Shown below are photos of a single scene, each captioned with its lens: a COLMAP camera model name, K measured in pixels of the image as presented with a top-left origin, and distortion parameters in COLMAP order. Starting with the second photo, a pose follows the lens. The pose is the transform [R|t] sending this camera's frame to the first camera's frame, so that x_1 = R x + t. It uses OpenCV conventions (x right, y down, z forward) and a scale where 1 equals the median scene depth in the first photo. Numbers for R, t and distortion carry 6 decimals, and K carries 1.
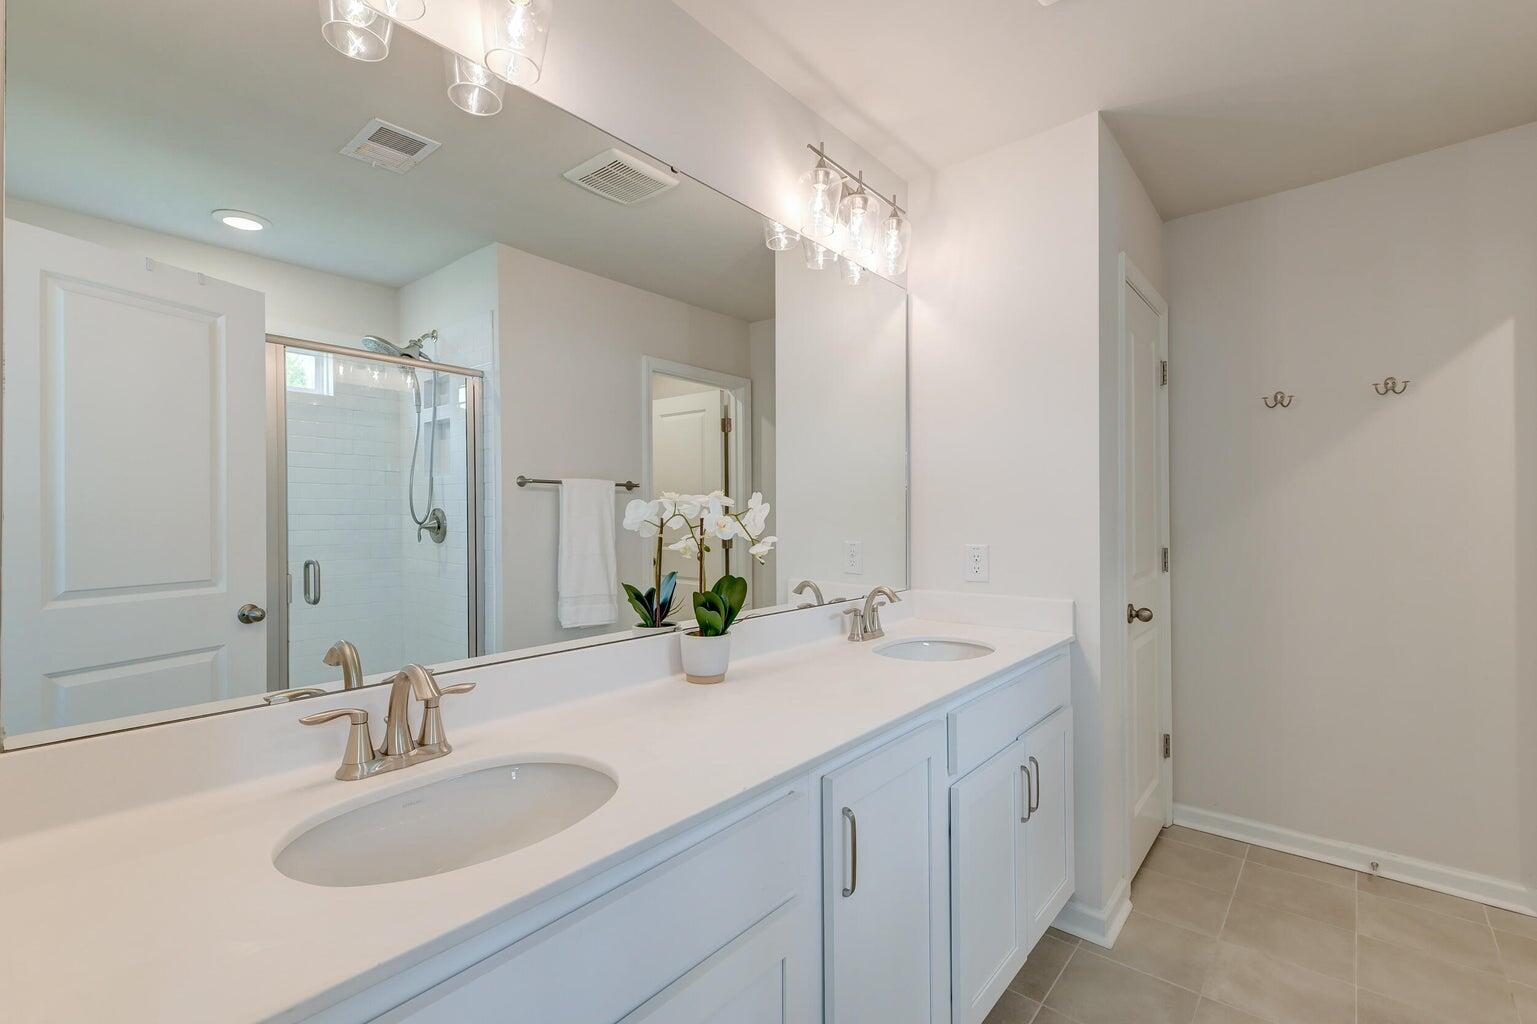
lens RADIAL K [[680.9, 0, 768.5], [0, 680.9, 512.0], [0, 0, 1]] dist [0.001598, 0.000036]
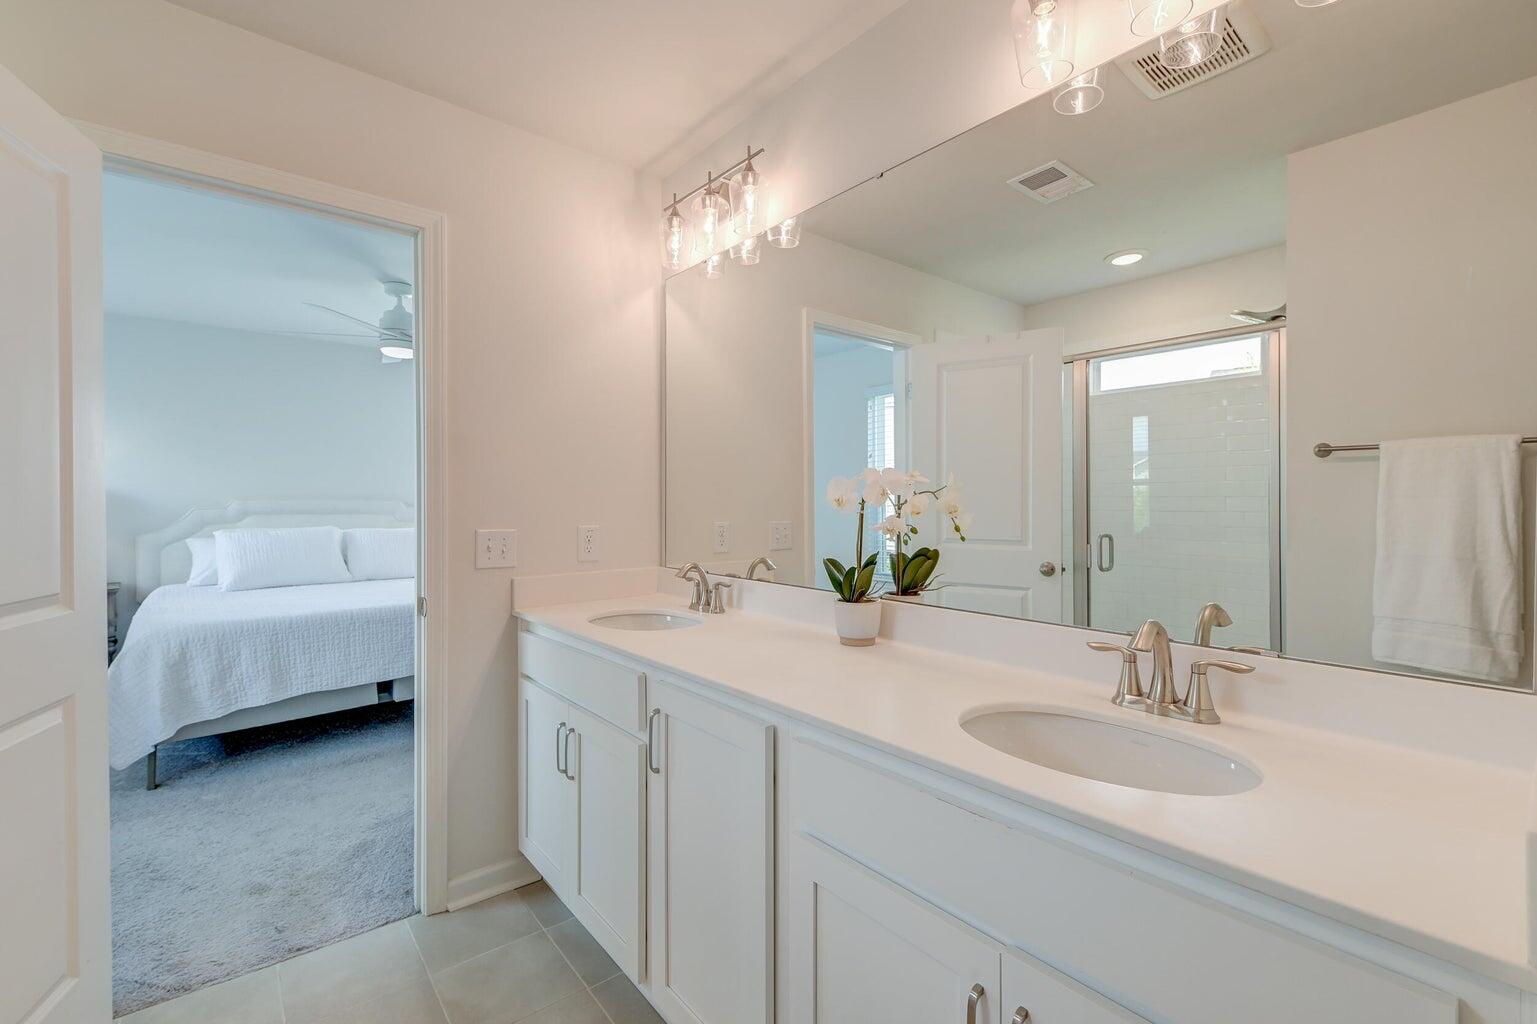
lens RADIAL K [[648.8, 0, 775.4], [0, 648.8, 506.0], [0, 0, 1]] dist [0.002821, 0.000066]
pose [[-0.170668, 0.009892, -0.985279, 0.471890], [0.005667, 0.999943, 0.009057, 0.007272], [0.985312, -0.004038, -0.170714, 0.530397]]
